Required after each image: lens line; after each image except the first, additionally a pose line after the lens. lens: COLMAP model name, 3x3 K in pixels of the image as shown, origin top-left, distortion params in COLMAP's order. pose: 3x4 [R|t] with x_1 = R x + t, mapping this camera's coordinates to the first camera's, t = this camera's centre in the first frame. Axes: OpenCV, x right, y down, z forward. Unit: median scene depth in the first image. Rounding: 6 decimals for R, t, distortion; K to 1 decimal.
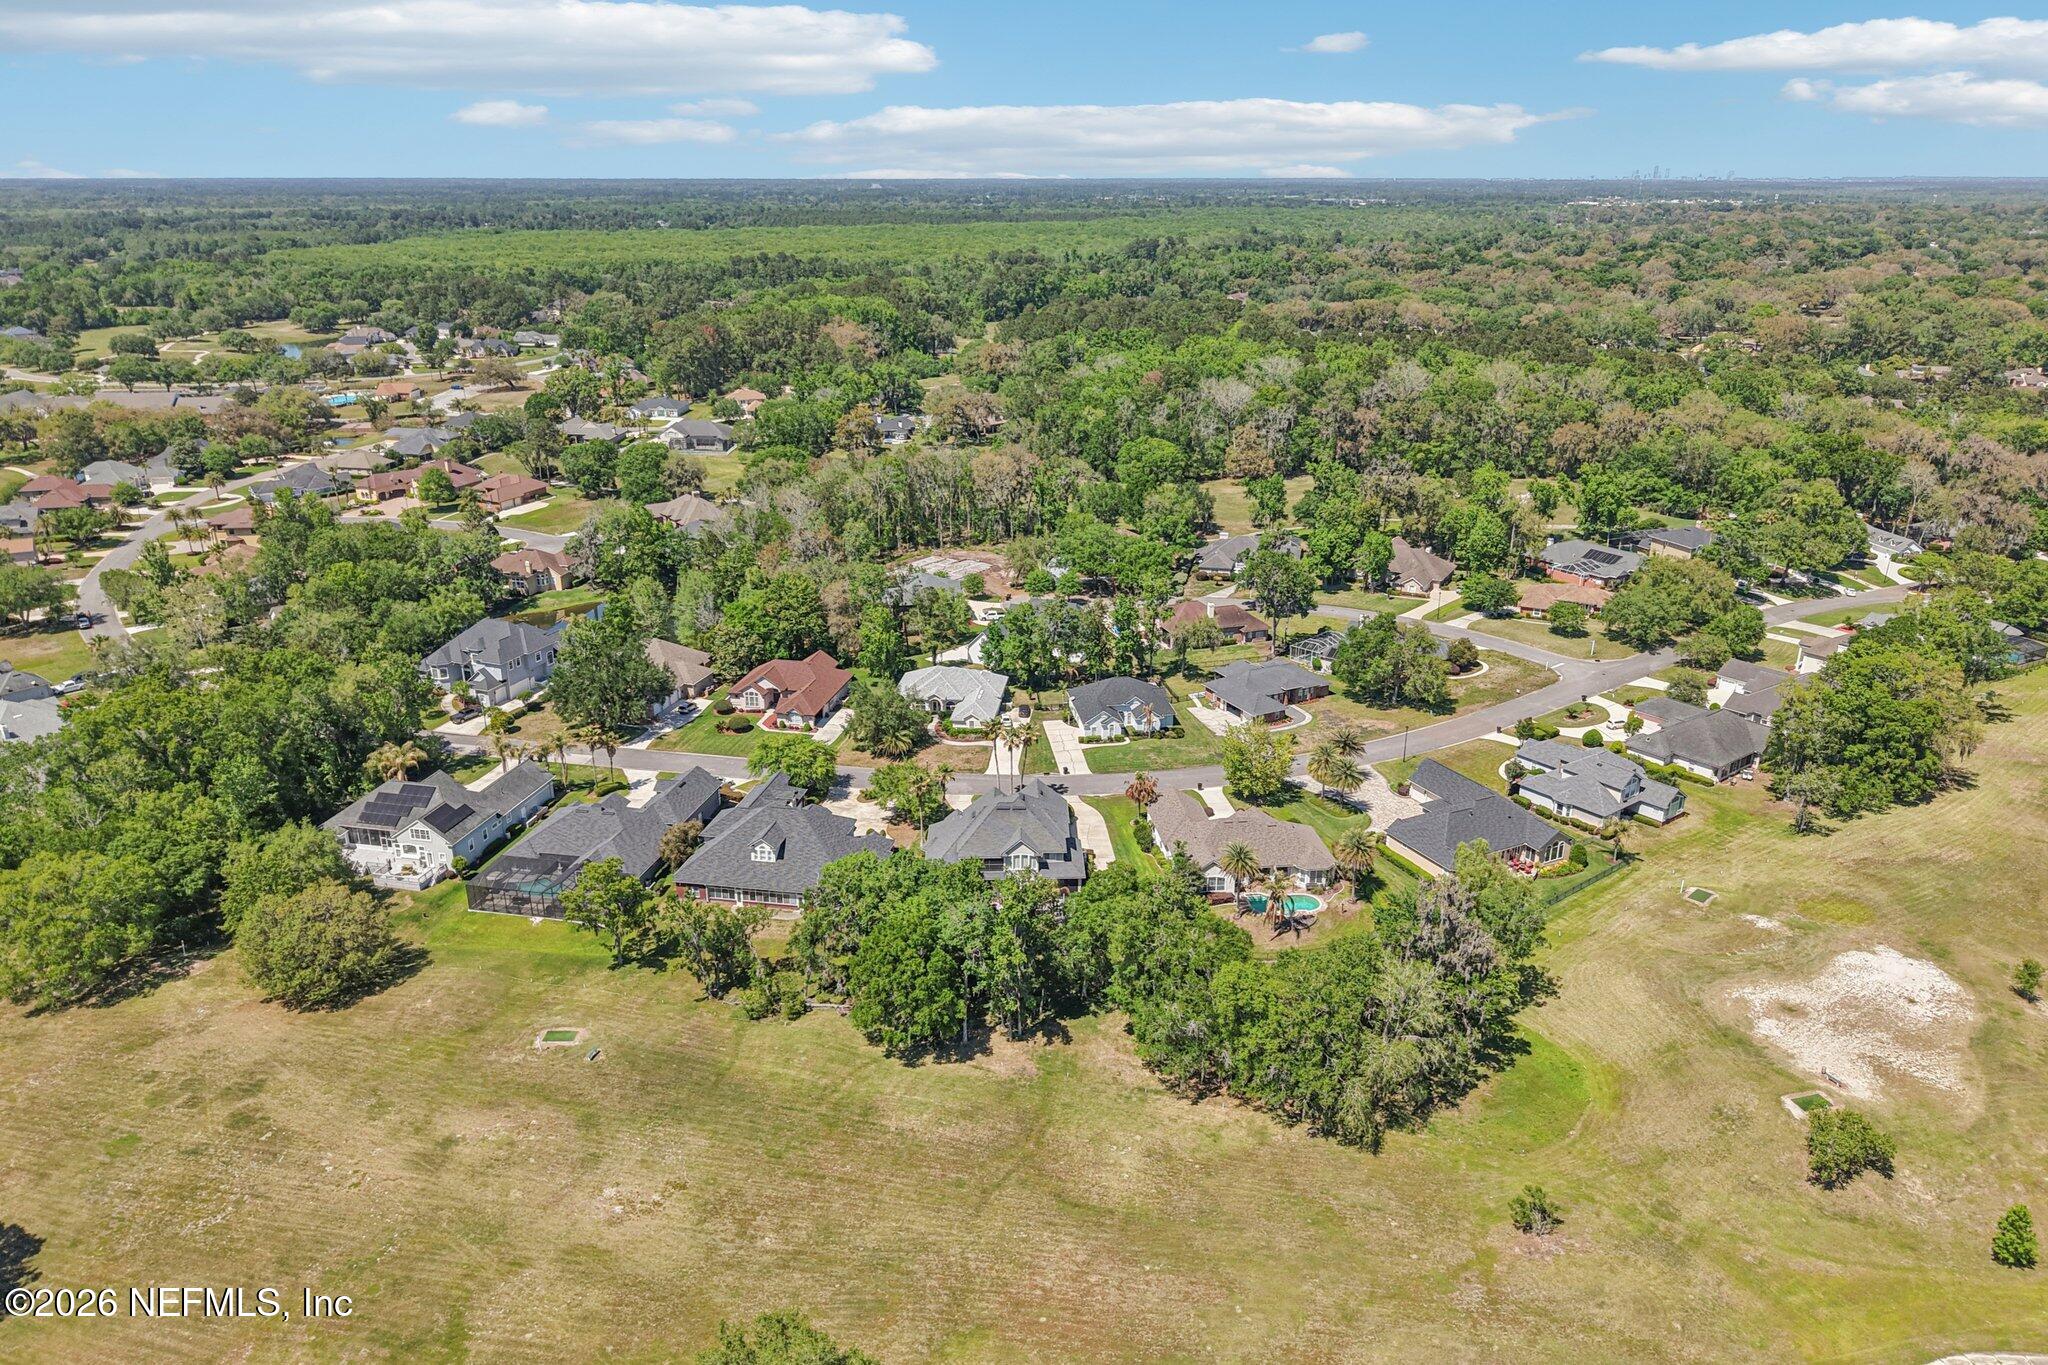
lens RADIAL K [[1421.6, 0, 1016.1], [0, 1421.6, 682.0], [0, 0, 1]] dist [0.022098, -0.027236]
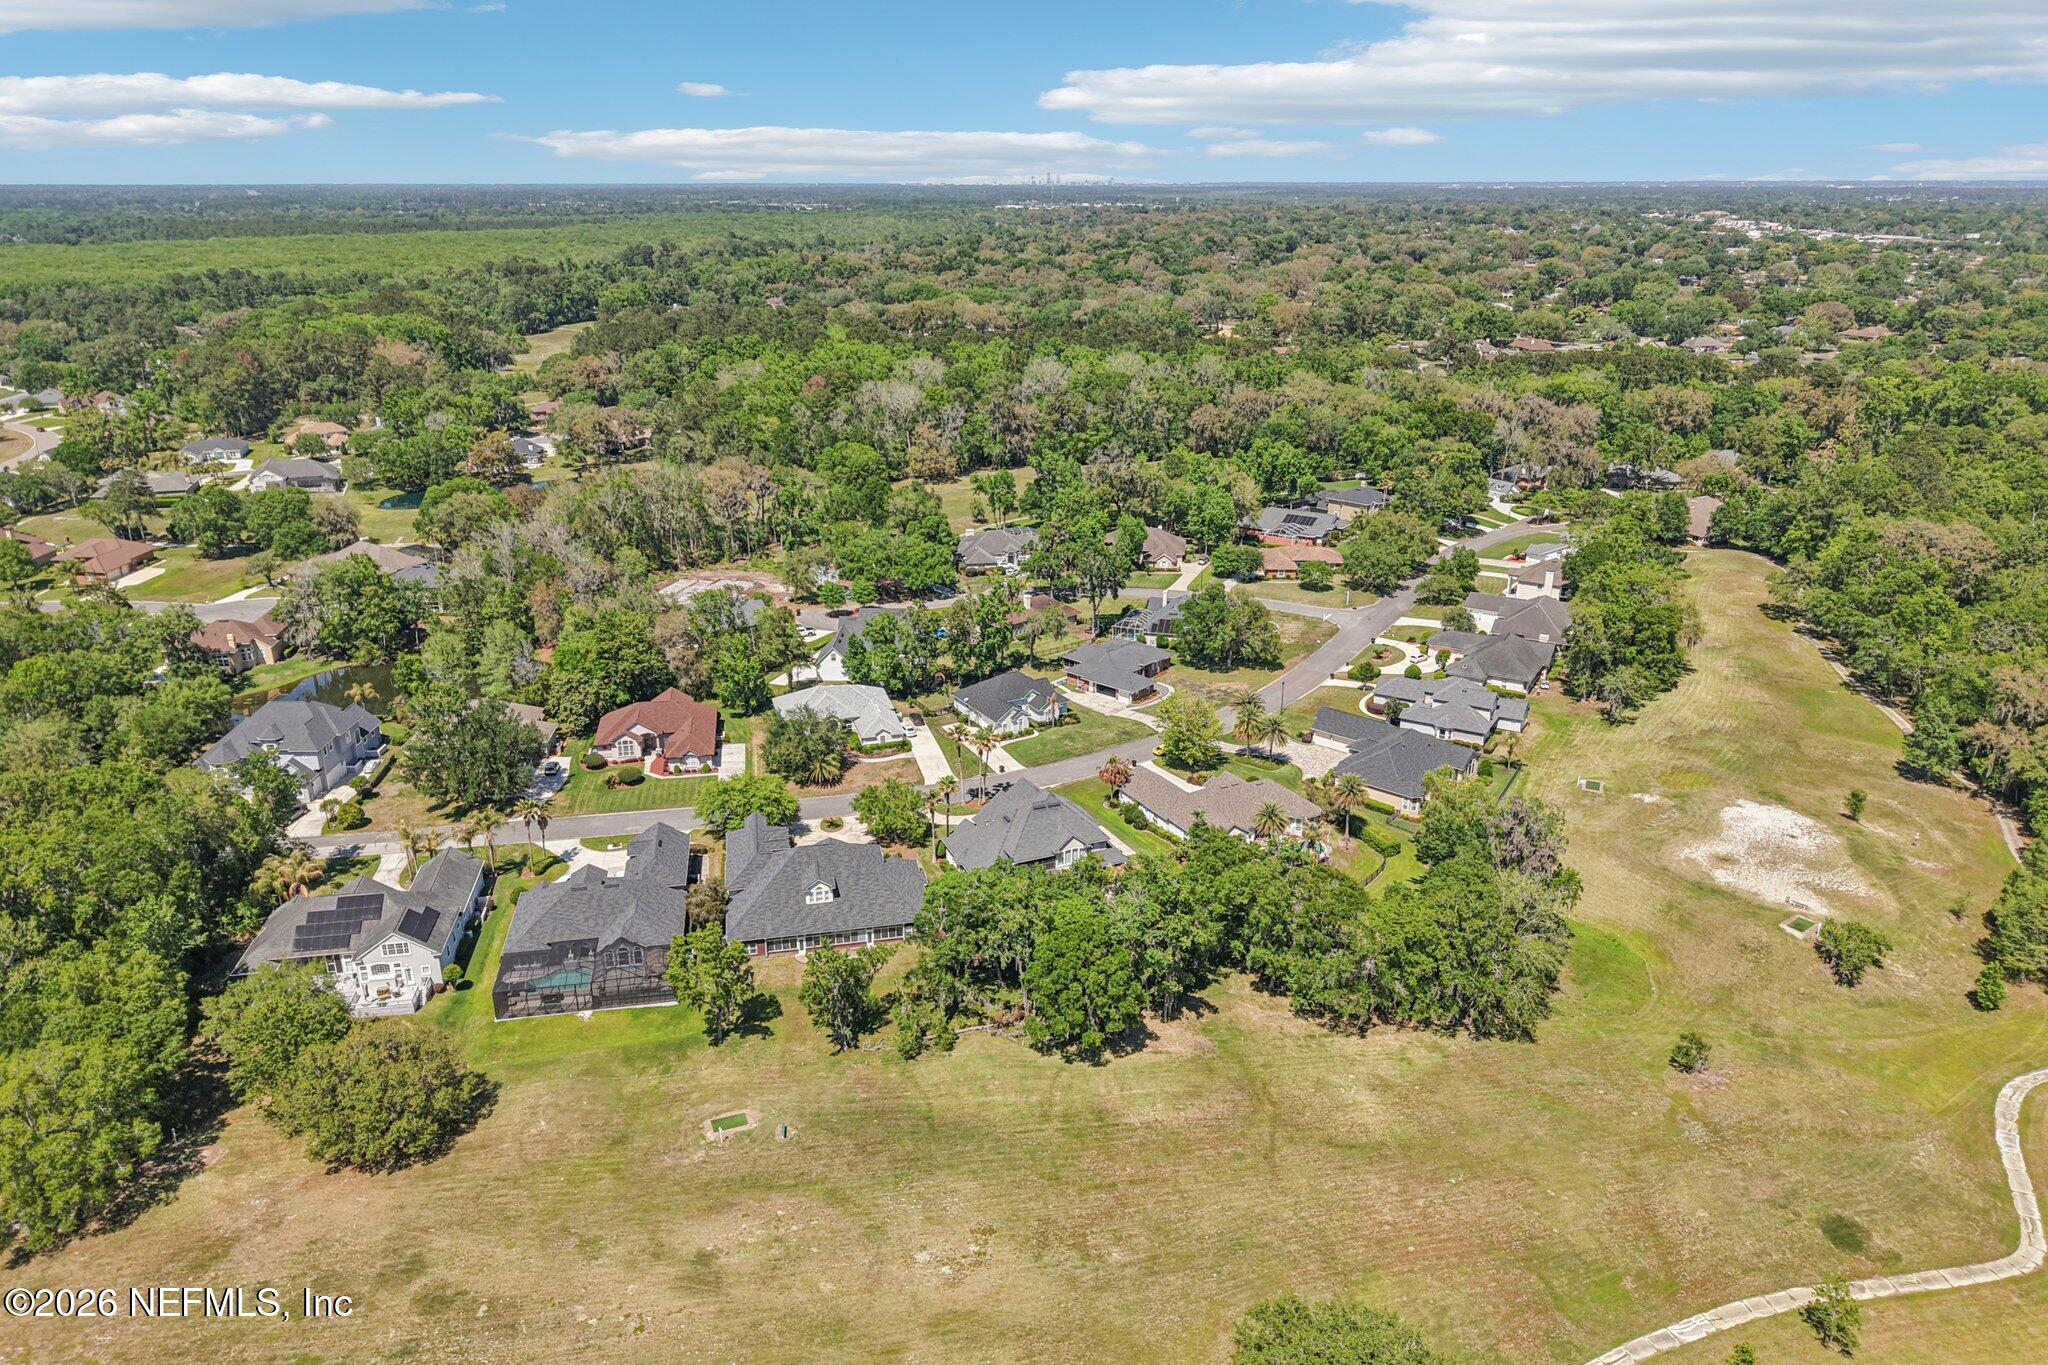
lens RADIAL K [[1421.6, 0, 1027.1], [0, 1421.6, 689.2], [0, 0, 1]] dist [0.022098, -0.027236]
pose [[0.922642, -0.130367, 0.362956, -0.315162], [0.130045, 0.991182, 0.025436, -0.017631], [-0.363071, 0.023732, 0.931459, 0.054529]]
